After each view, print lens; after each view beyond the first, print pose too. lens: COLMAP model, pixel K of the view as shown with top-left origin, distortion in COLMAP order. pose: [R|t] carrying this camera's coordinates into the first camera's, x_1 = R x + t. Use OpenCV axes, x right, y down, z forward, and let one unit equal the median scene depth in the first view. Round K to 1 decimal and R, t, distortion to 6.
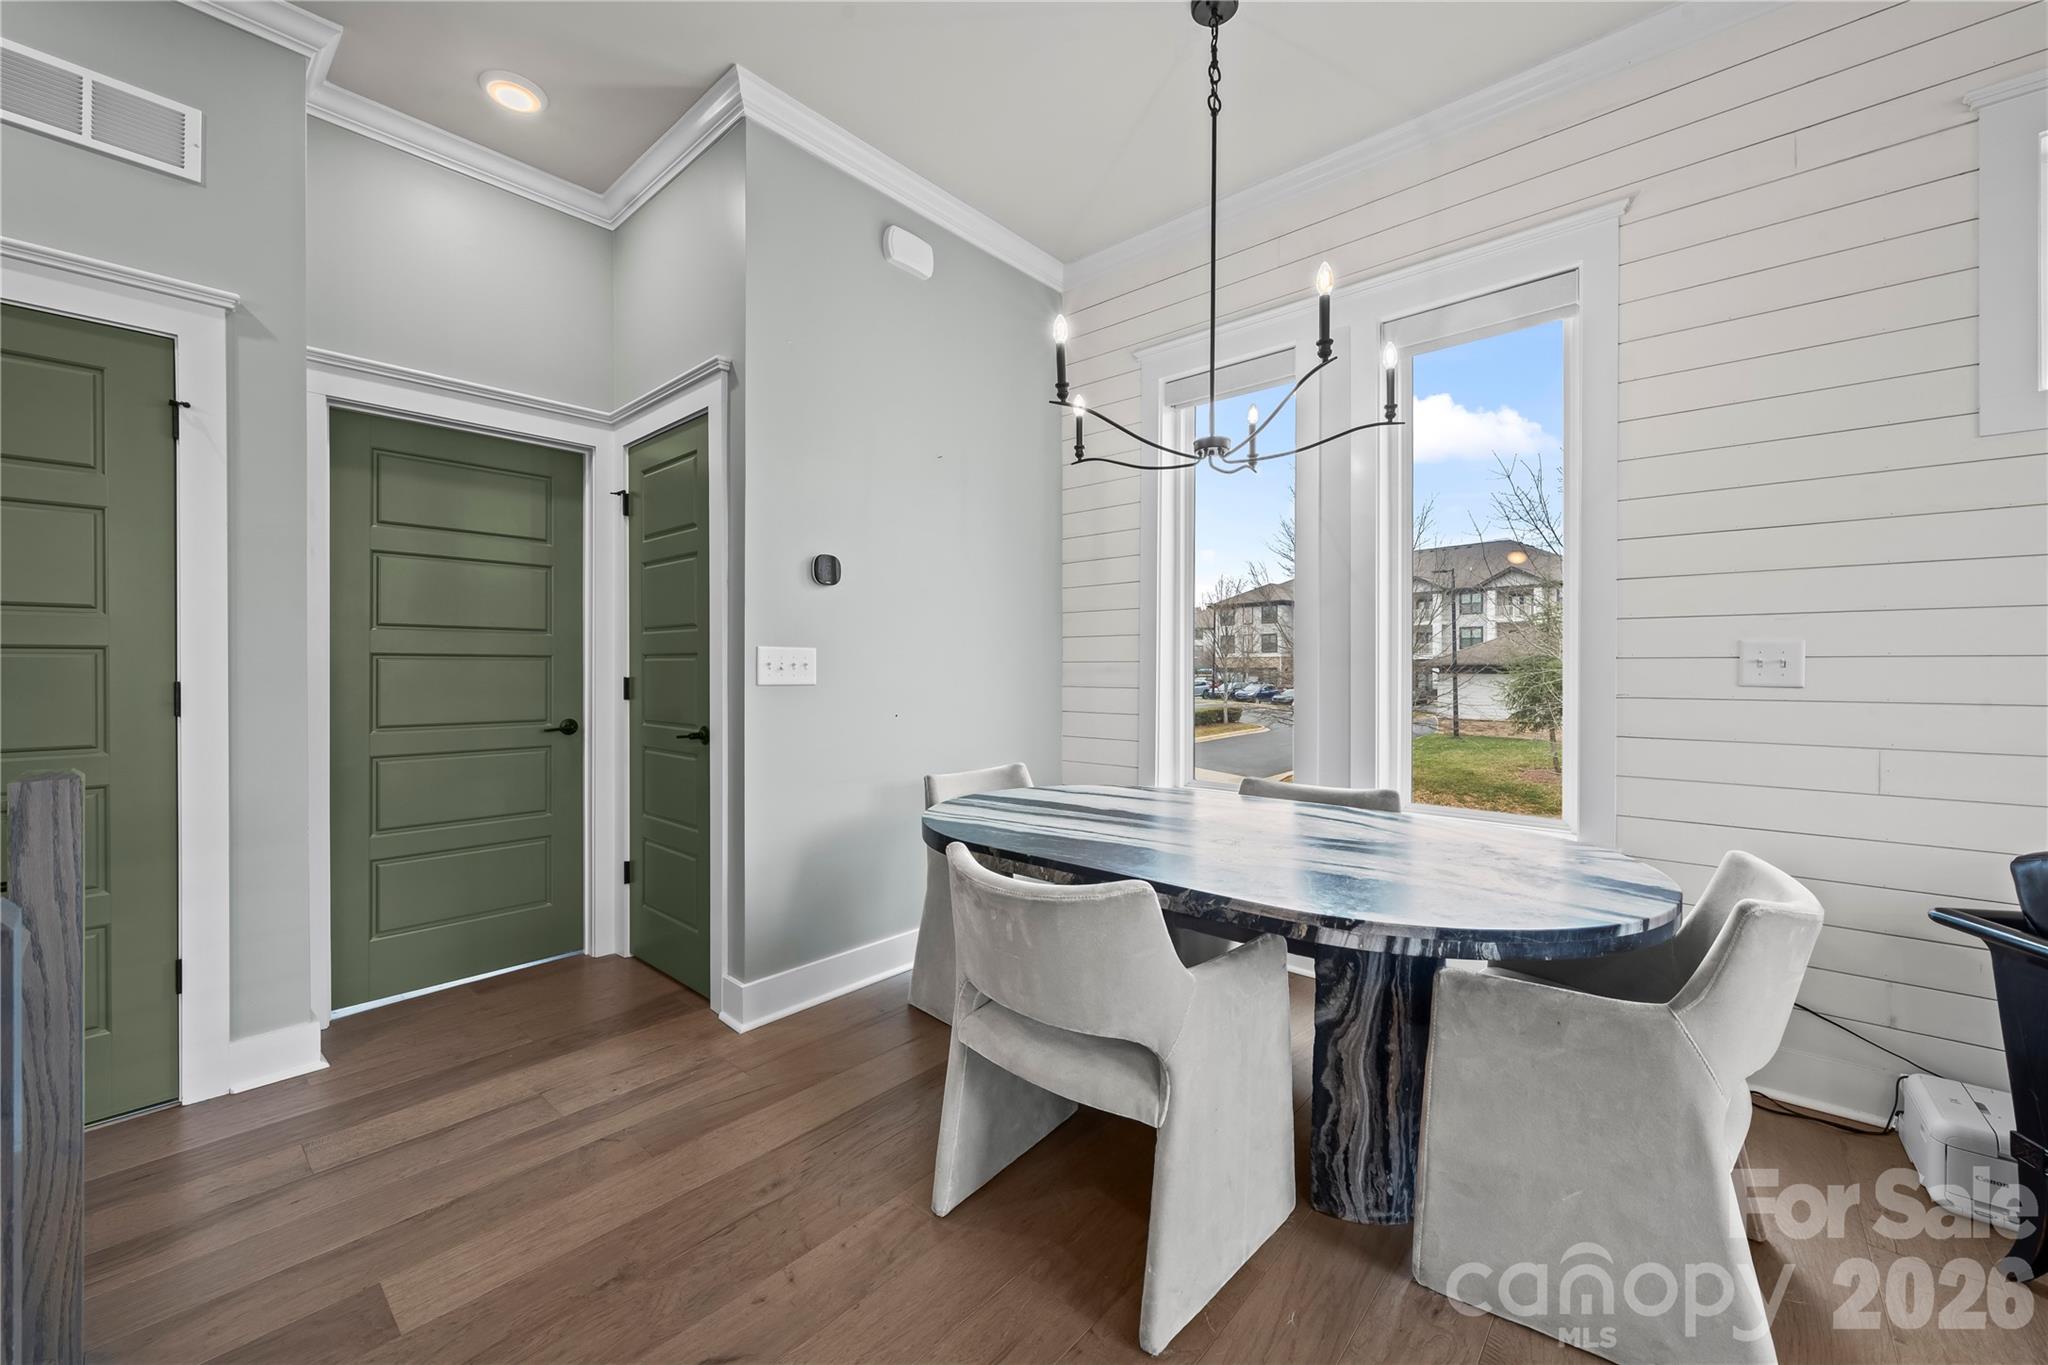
lens RADIAL K [[798.2, 0, 1026.6], [0, 798.2, 668.4], [0, 0, 1]] dist [-0.000182, 0.000395]
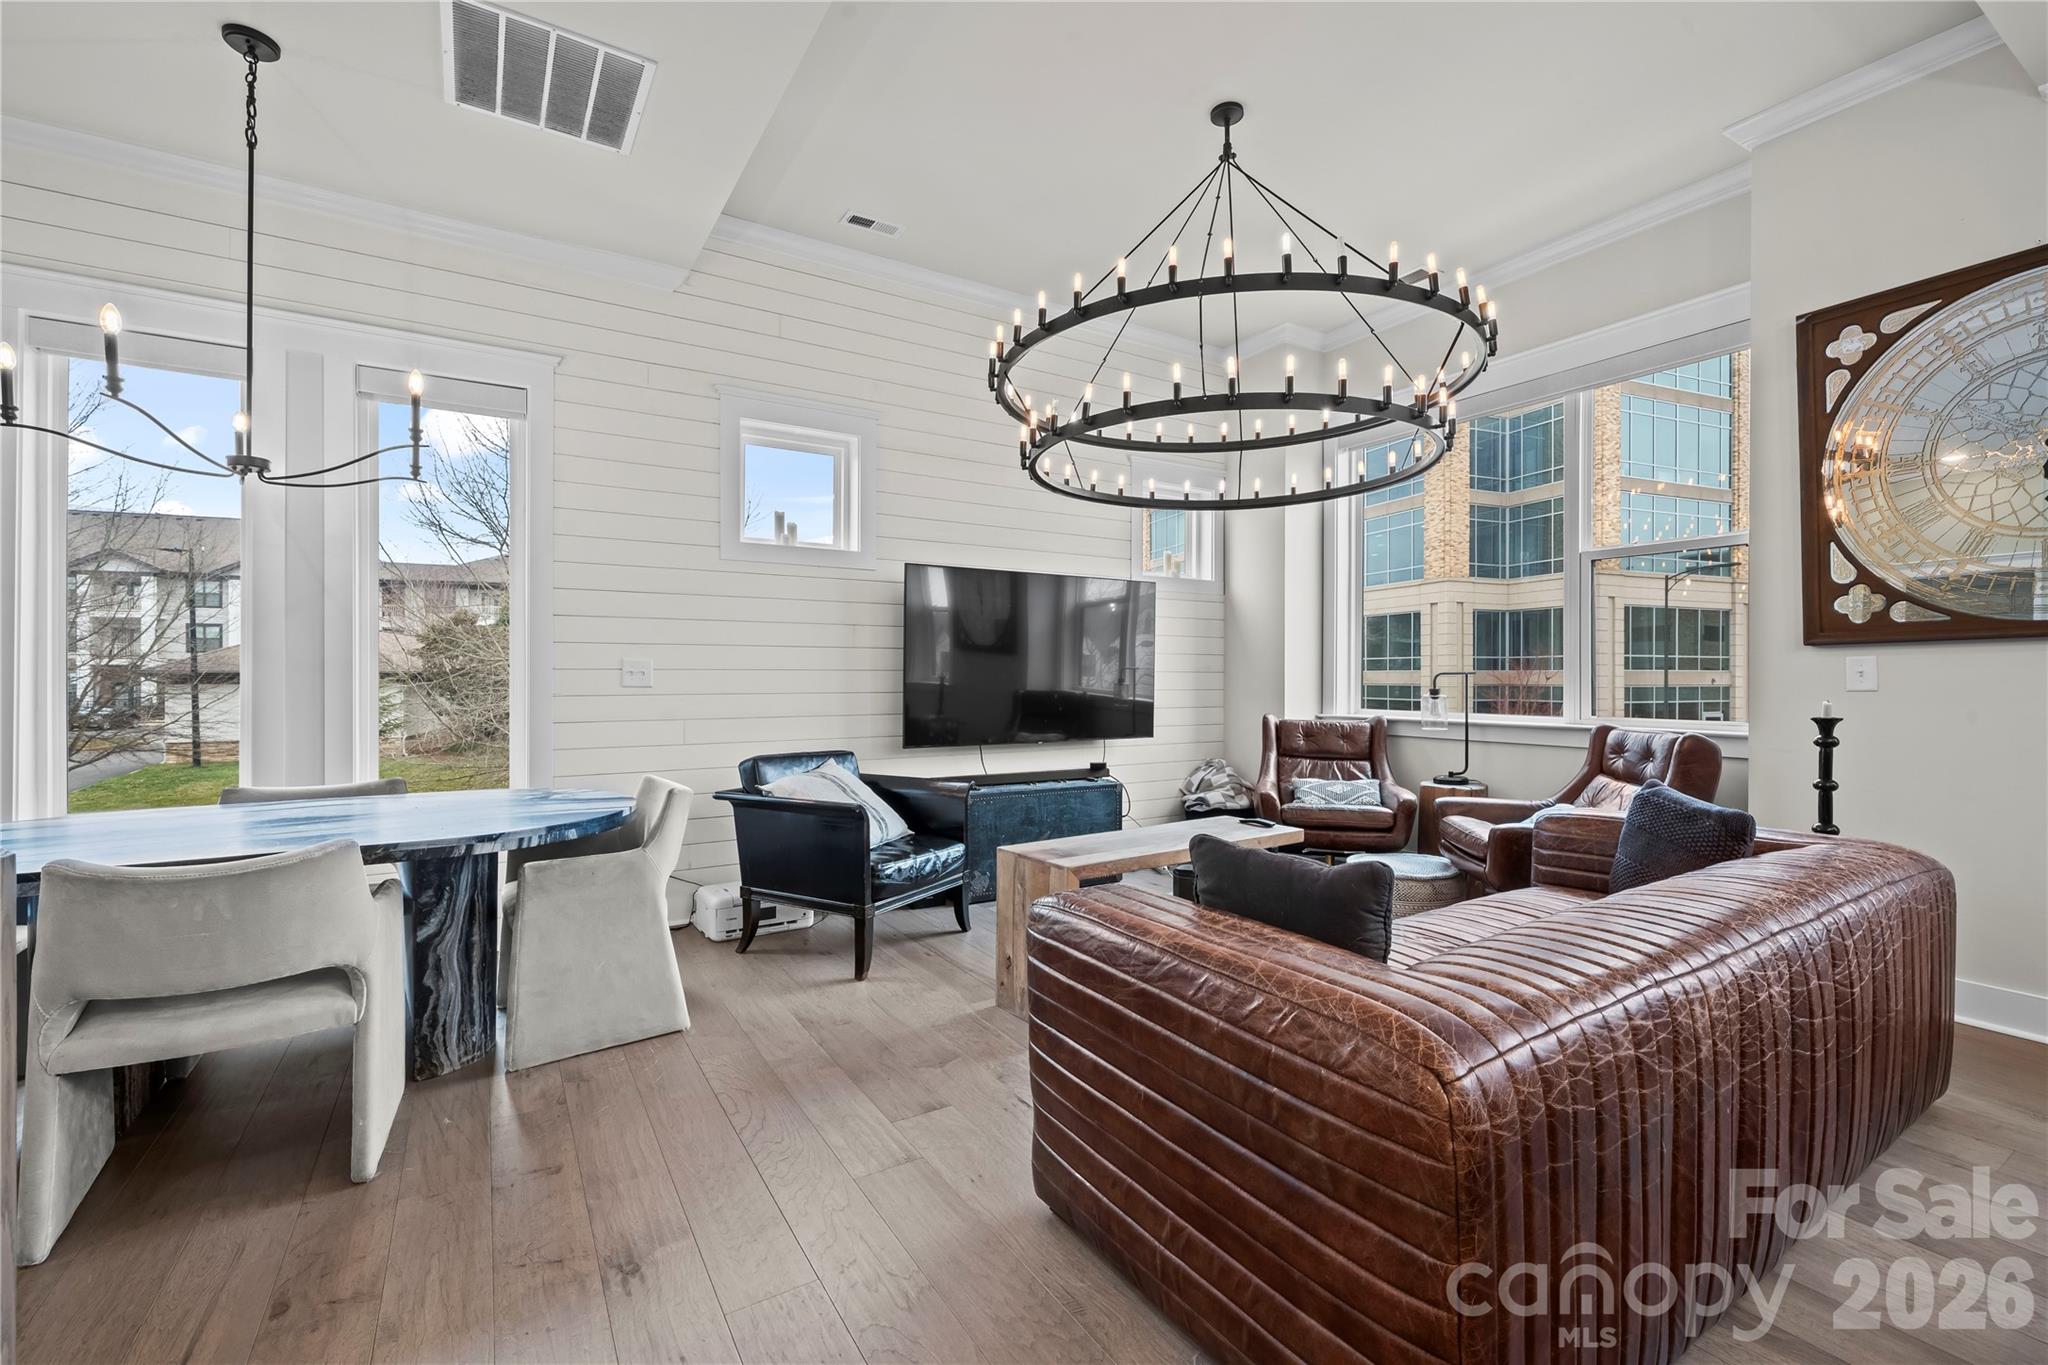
lens RADIAL K [[868.5, 0, 1020.6], [0, 868.5, 678.3], [0, 0, 1]] dist [0.002226, -0.000737]
pose [[0.297365, -0.001969, 0.954762, -0.529675], [0.001171, 0.999998, 0.001697, 0.001984], [-0.954763, 0.000614, 0.297367, -0.289305]]
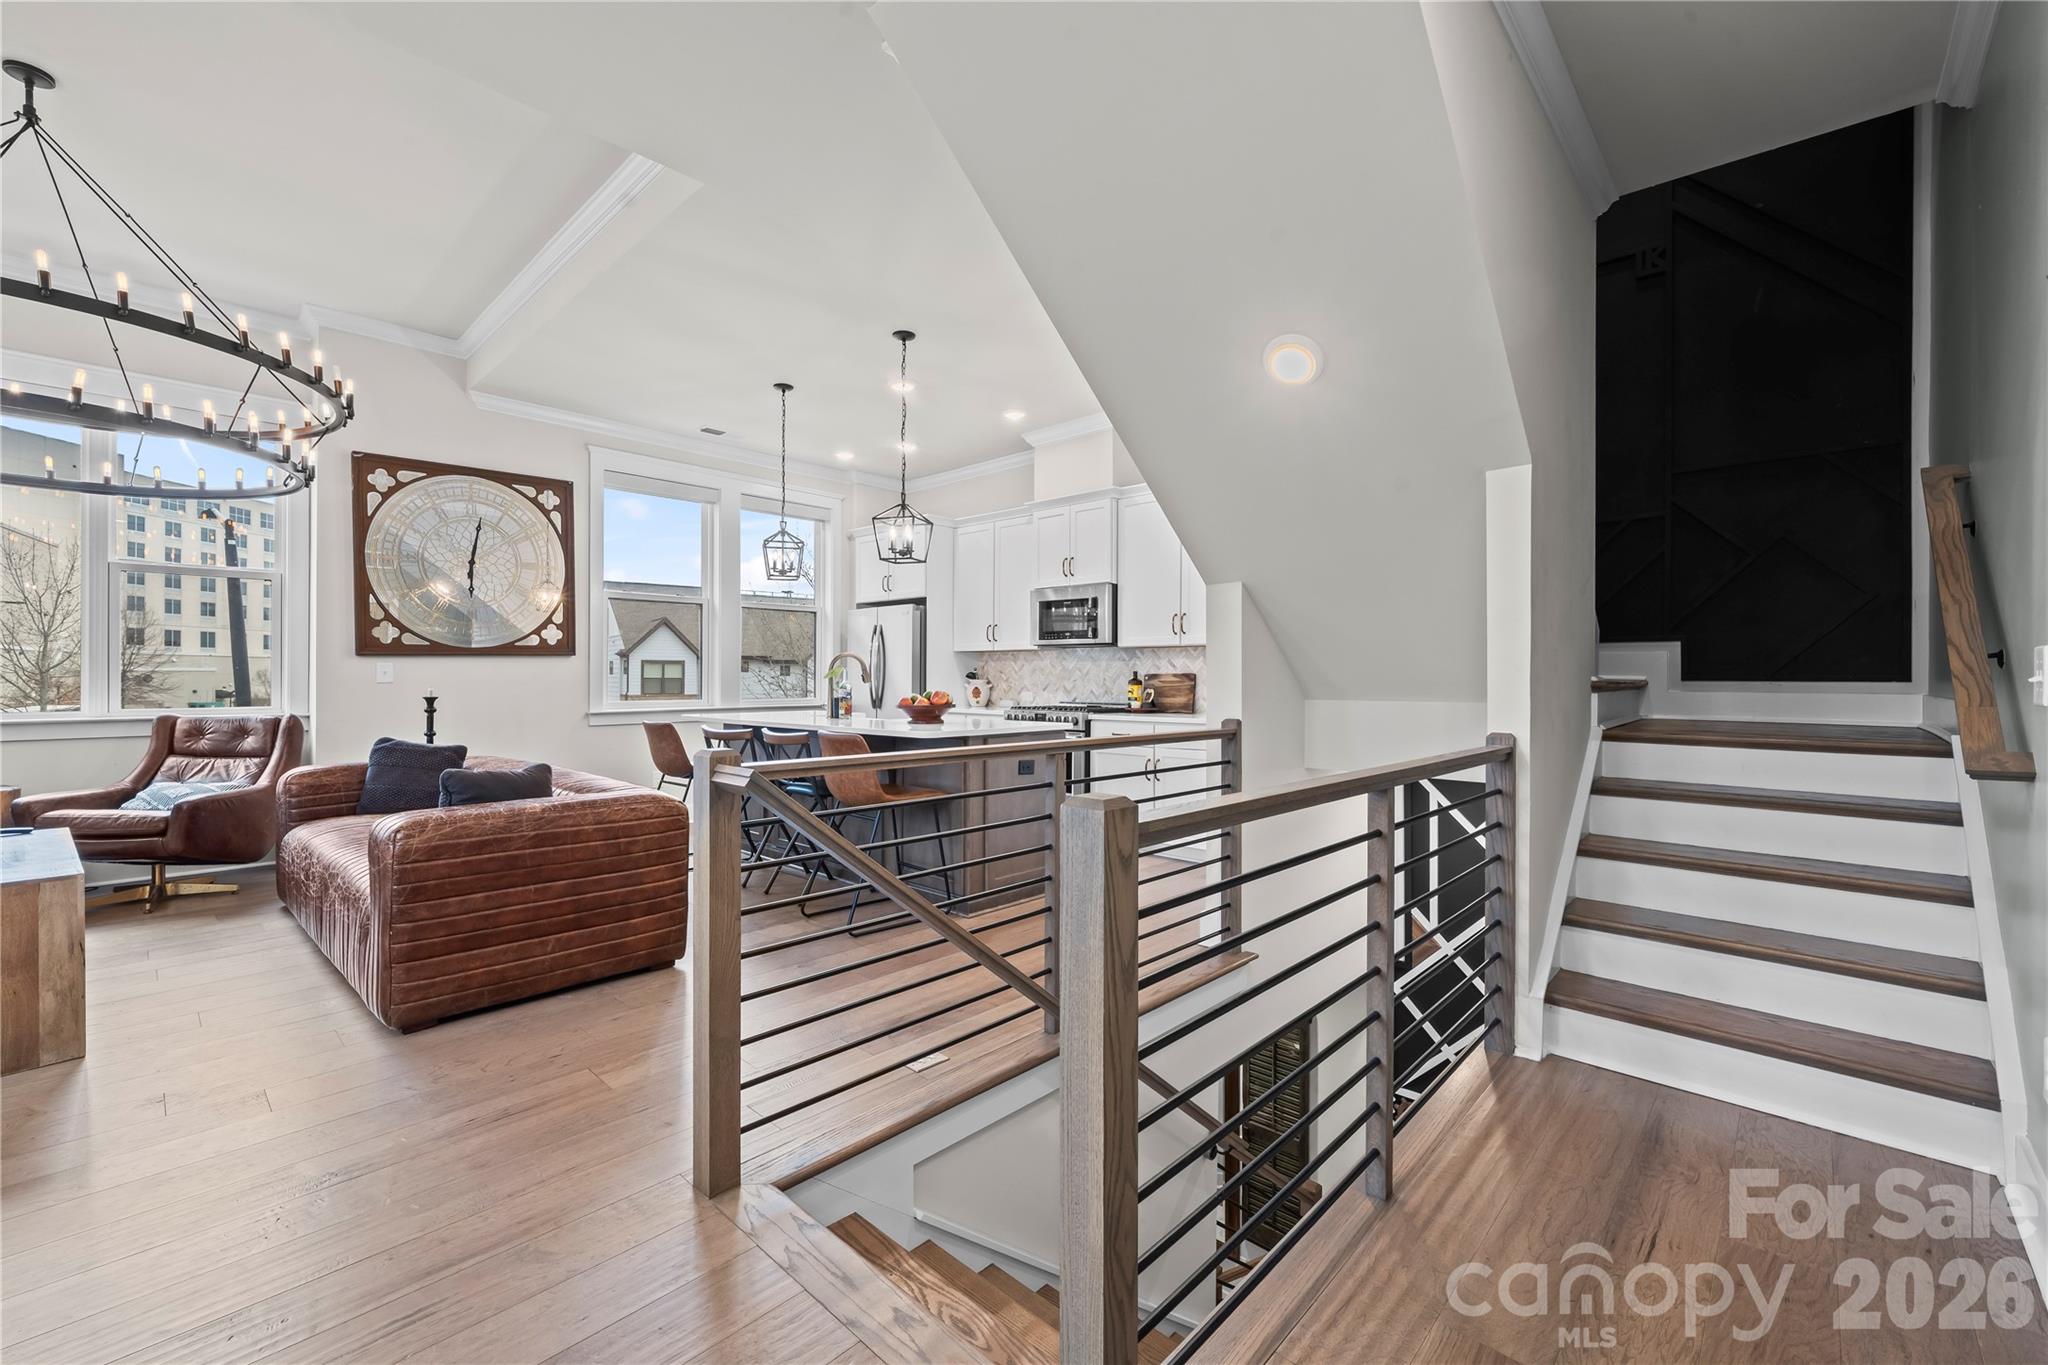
lens RADIAL K [[838.6, 0, 1024.7], [0, 838.6, 676.1], [0, 0, 1]] dist [0.001403, -0.000306]
pose [[-0.999100, -0.003113, 0.042309, -0.649902], [-0.003077, 0.999995, 0.000921, -0.000356], [-0.042312, 0.000790, -0.999104, 1.023978]]
